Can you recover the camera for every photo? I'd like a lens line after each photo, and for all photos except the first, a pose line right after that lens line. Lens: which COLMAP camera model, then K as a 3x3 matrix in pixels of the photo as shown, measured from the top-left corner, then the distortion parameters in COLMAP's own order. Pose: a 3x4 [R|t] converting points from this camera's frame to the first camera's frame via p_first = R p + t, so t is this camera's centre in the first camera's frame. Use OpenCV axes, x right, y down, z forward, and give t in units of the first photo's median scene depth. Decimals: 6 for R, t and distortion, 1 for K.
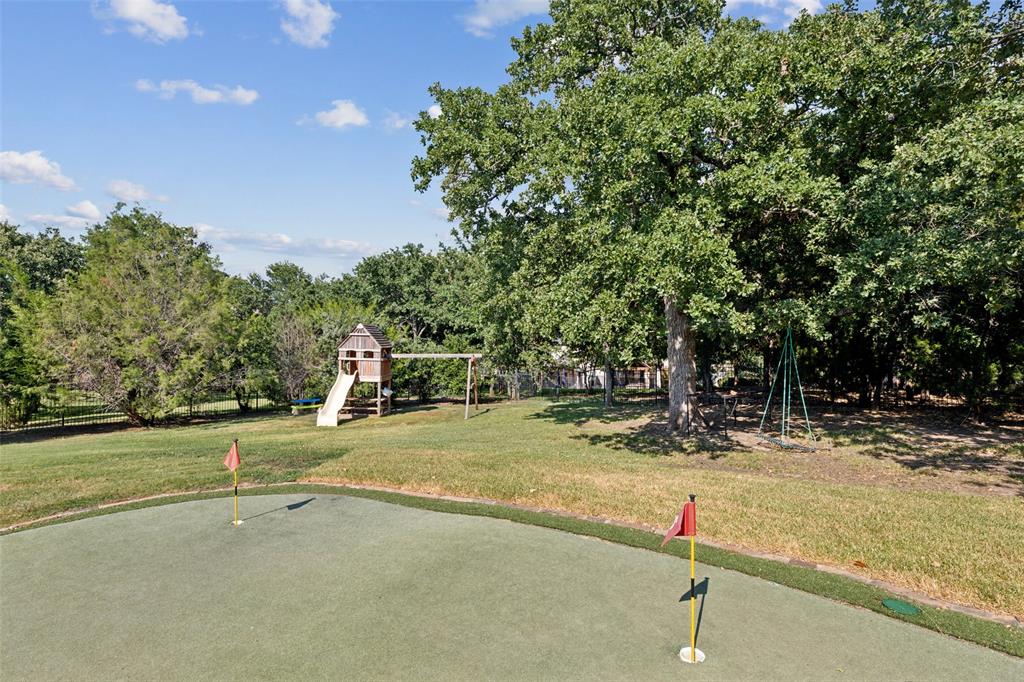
lens RADIAL K [[545.8, 0, 512.0], [0, 545.8, 341.0], [0, 0, 1]] dist [0.000388, -0.000023]
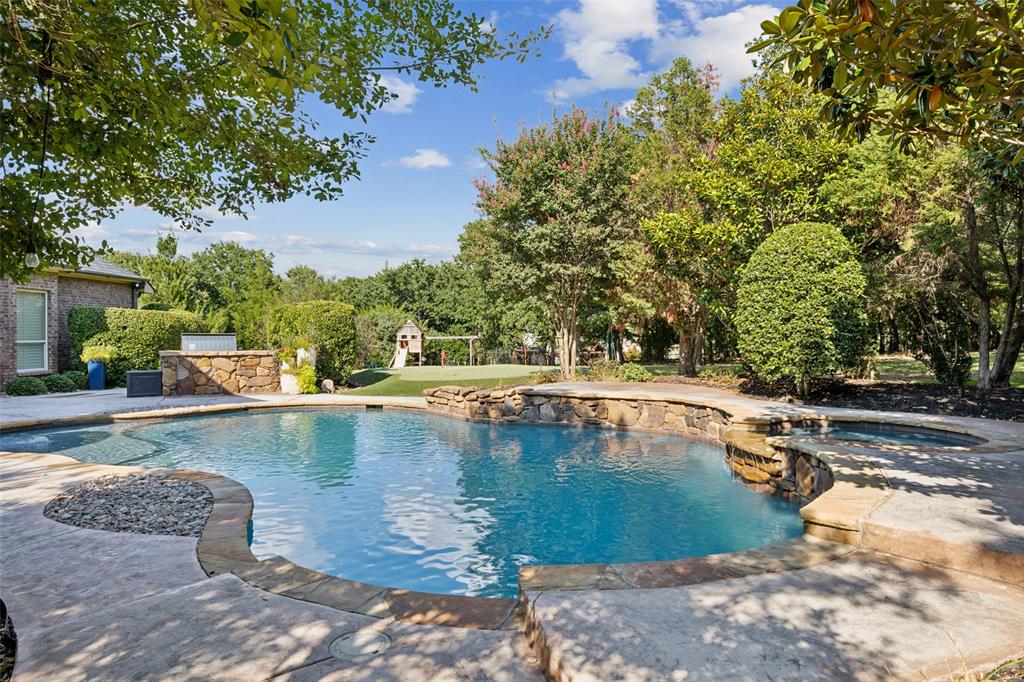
lens RADIAL K [[618.4, 0, 512.0], [0, 618.4, 341.0], [0, 0, 1]] dist [-0.001681, -0.000413]
pose [[0.998952, -0.013240, 0.043808, -0.021398], [0.012408, 0.999738, 0.019222, 0.001740], [-0.044051, -0.018659, 0.998855, -0.663111]]
